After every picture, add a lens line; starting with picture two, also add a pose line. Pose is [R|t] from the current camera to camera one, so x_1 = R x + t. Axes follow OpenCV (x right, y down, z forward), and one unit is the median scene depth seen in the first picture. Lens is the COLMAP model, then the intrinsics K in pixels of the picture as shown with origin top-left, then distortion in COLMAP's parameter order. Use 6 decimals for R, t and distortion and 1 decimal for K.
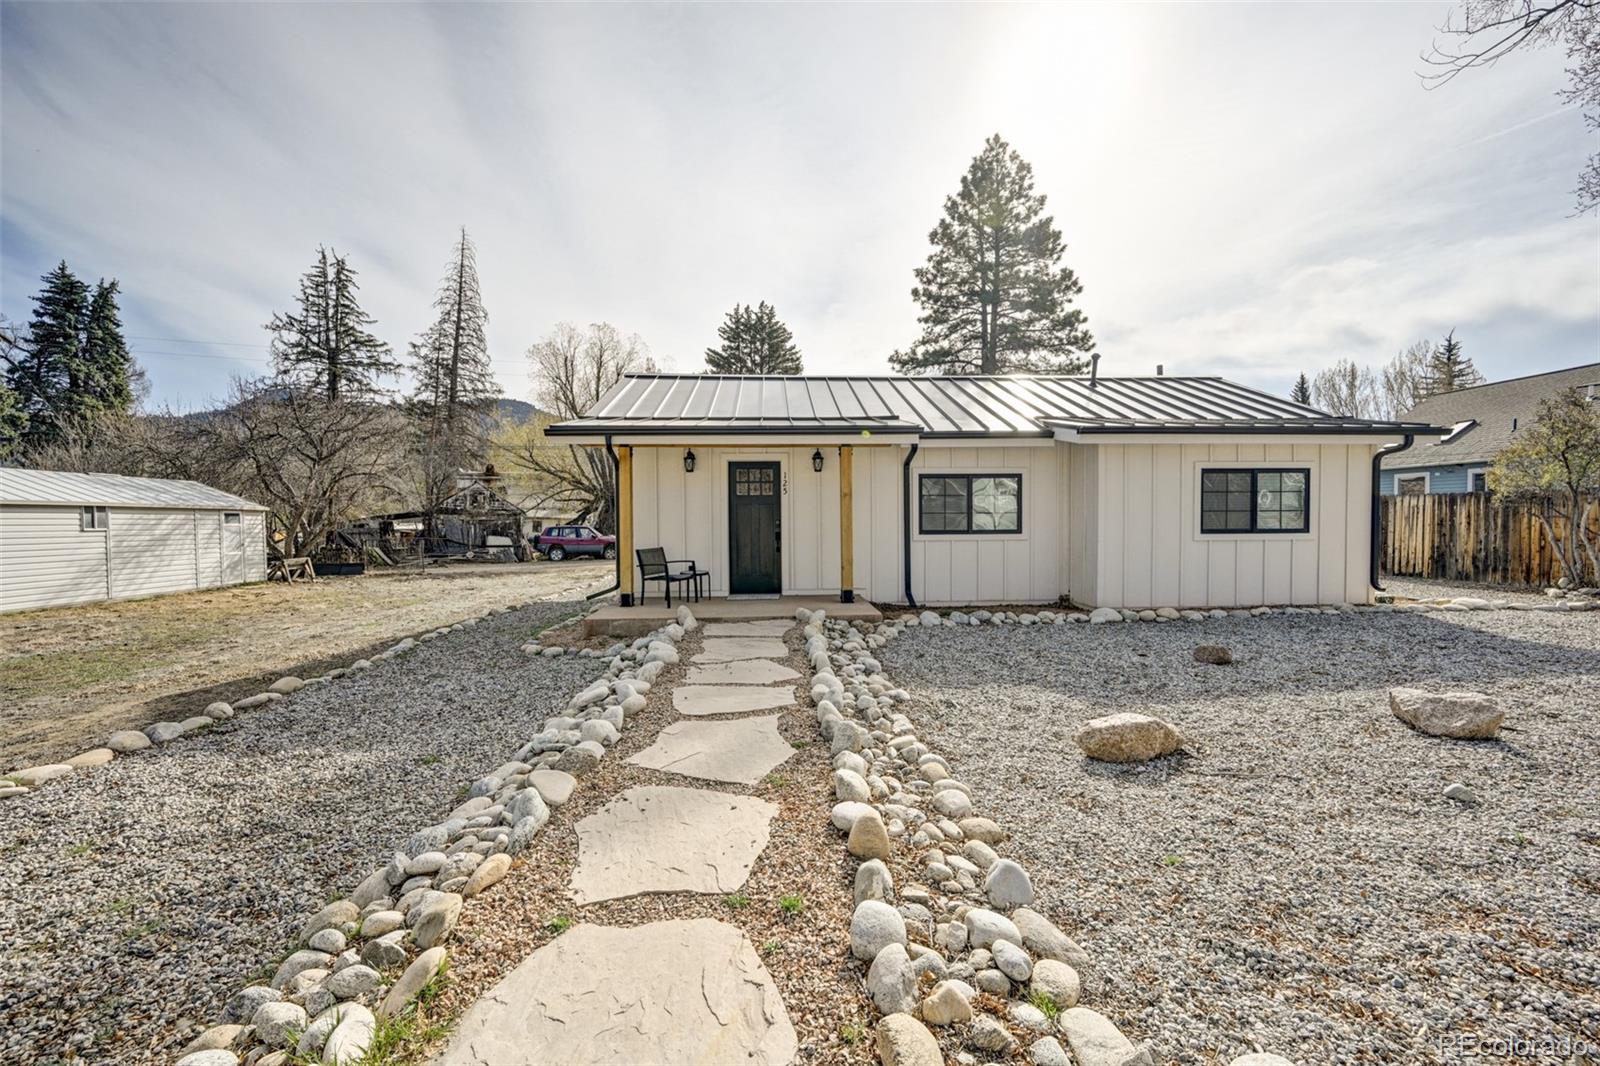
lens RADIAL K [[651.2, 0, 800.0], [0, 651.2, 533.0], [0, 0, 1]] dist [0.000988, -0.000247]
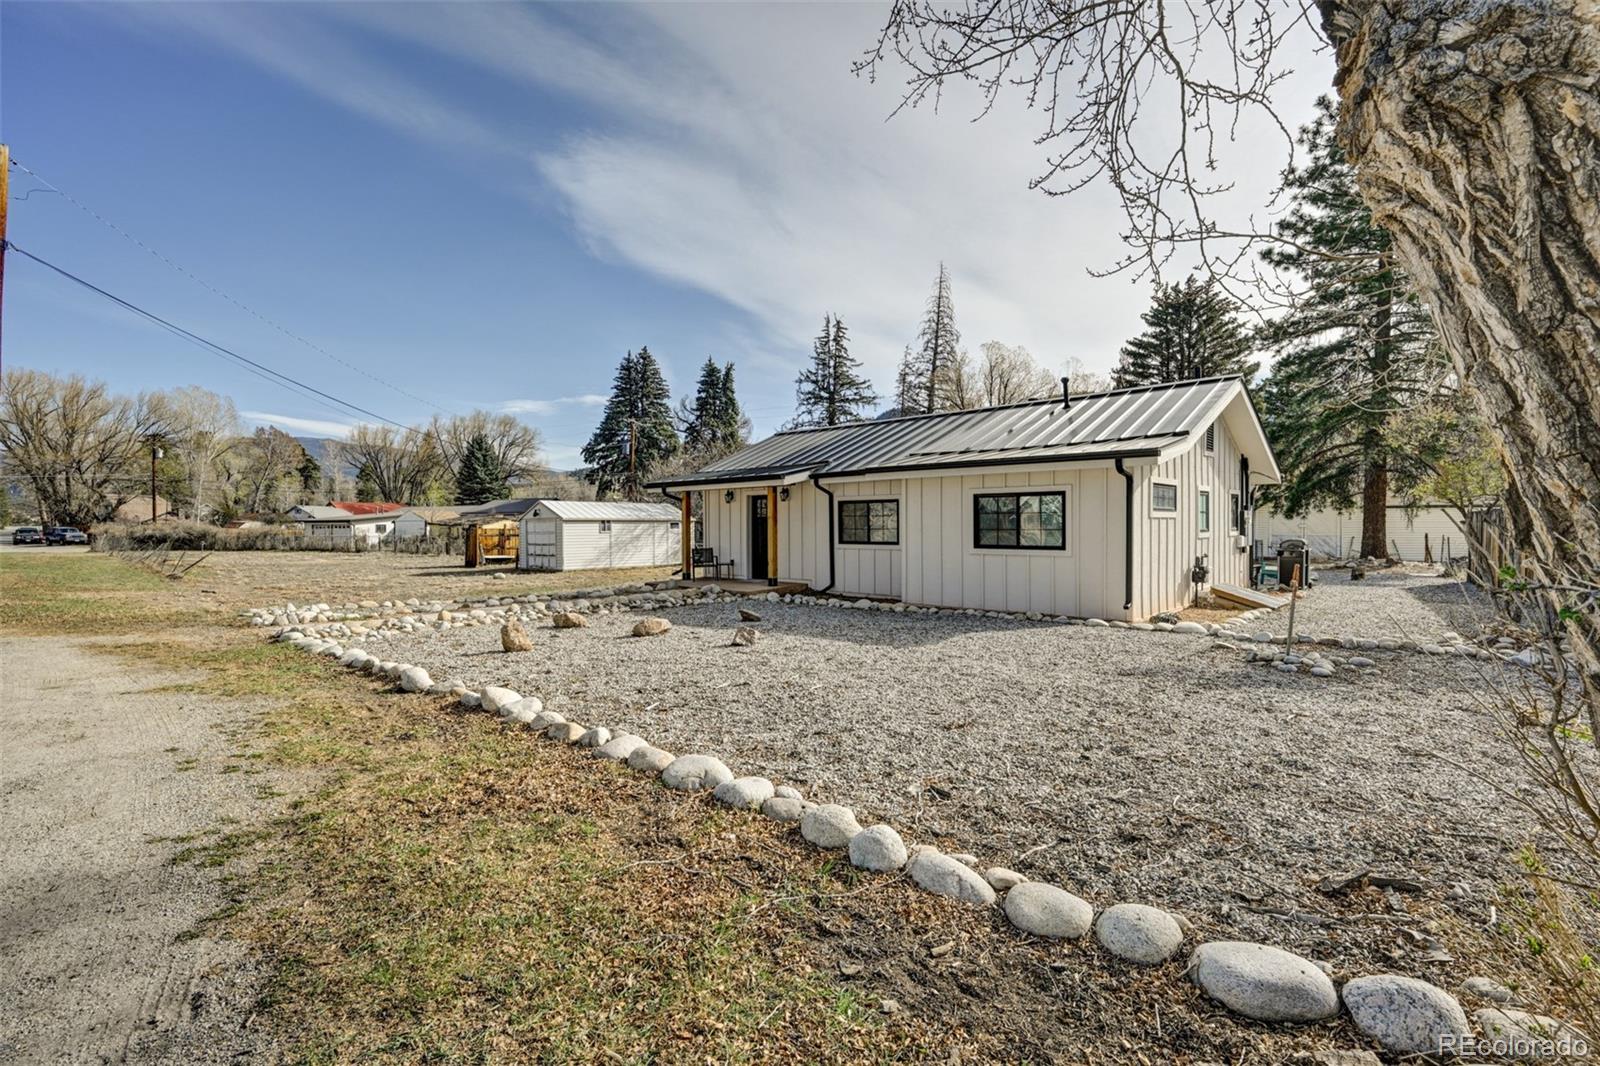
lens RADIAL K [[708.5, 0, 801.3], [0, 708.5, 523.5], [0, 0, 1]] dist [-0.000120, -0.000011]
pose [[0.708612, 0.003946, -0.705588, 0.762580], [-0.017108, 0.999786, -0.011590, -0.014116], [0.705391, 0.020284, 0.708528, -0.100388]]
